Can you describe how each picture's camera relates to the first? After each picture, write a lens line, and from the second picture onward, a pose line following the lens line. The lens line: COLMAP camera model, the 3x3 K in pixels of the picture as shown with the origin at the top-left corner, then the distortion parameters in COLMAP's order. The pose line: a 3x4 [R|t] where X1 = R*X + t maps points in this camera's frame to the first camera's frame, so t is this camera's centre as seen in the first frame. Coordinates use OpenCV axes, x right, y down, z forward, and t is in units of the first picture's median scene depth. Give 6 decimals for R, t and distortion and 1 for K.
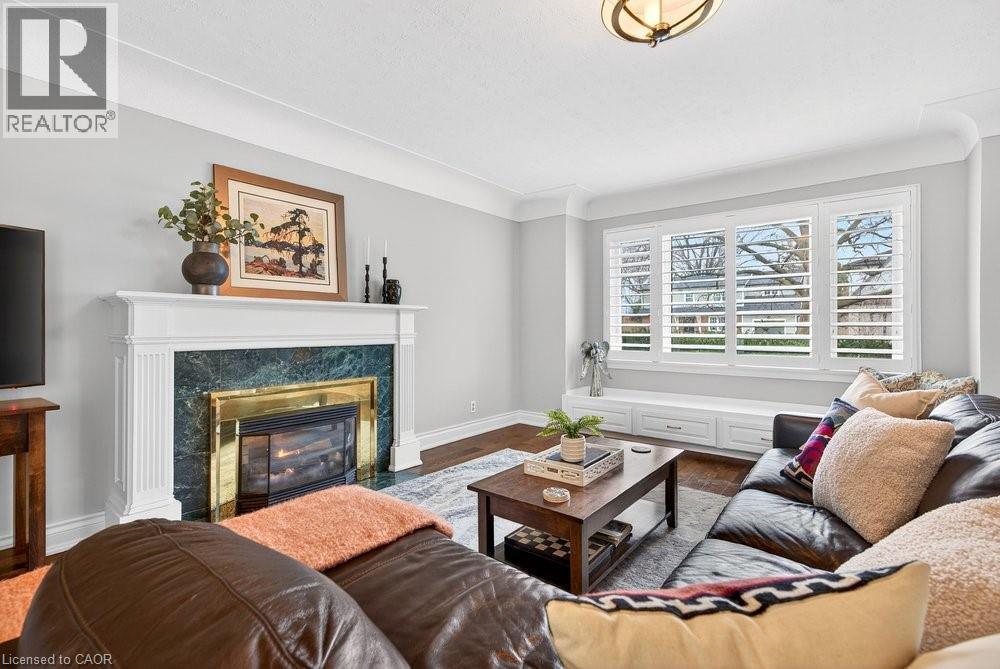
lens RADIAL K [[461.8, 0, 499.3], [0, 461.8, 326.1], [0, 0, 1]] dist [-0.001928, -0.000014]
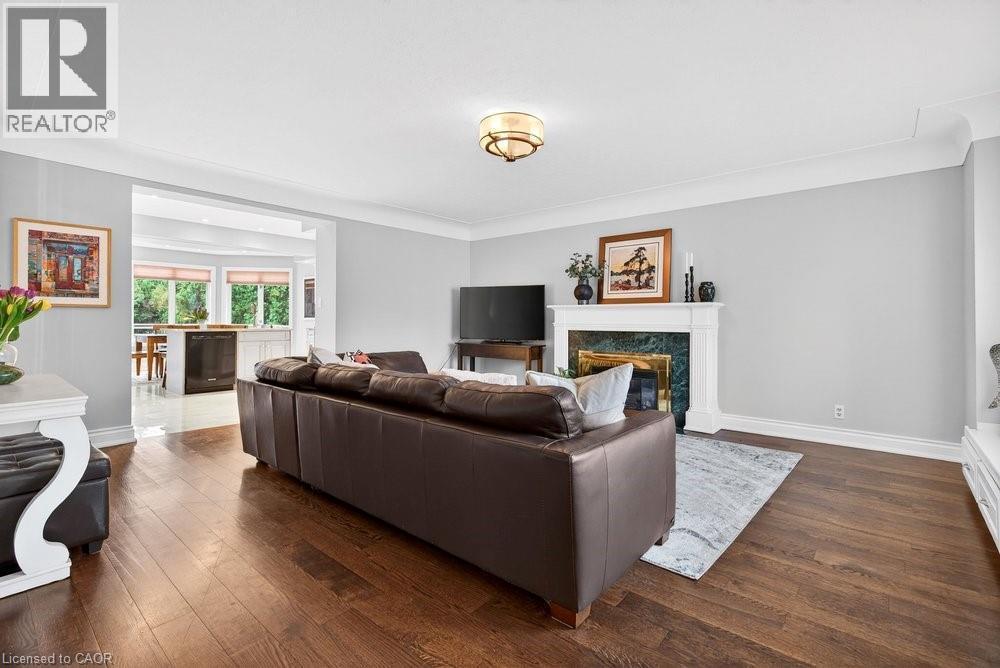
lens RADIAL K [[461.8, 0, 499.3], [0, 461.8, 327.7], [0, 0, 1]] dist [-0.001928, -0.000014]
pose [[-0.042094, 0.009515, -0.999068, 1.213256], [-0.006840, 0.999928, 0.009812, 0.017085], [0.999090, 0.007246, -0.042026, 0.572316]]
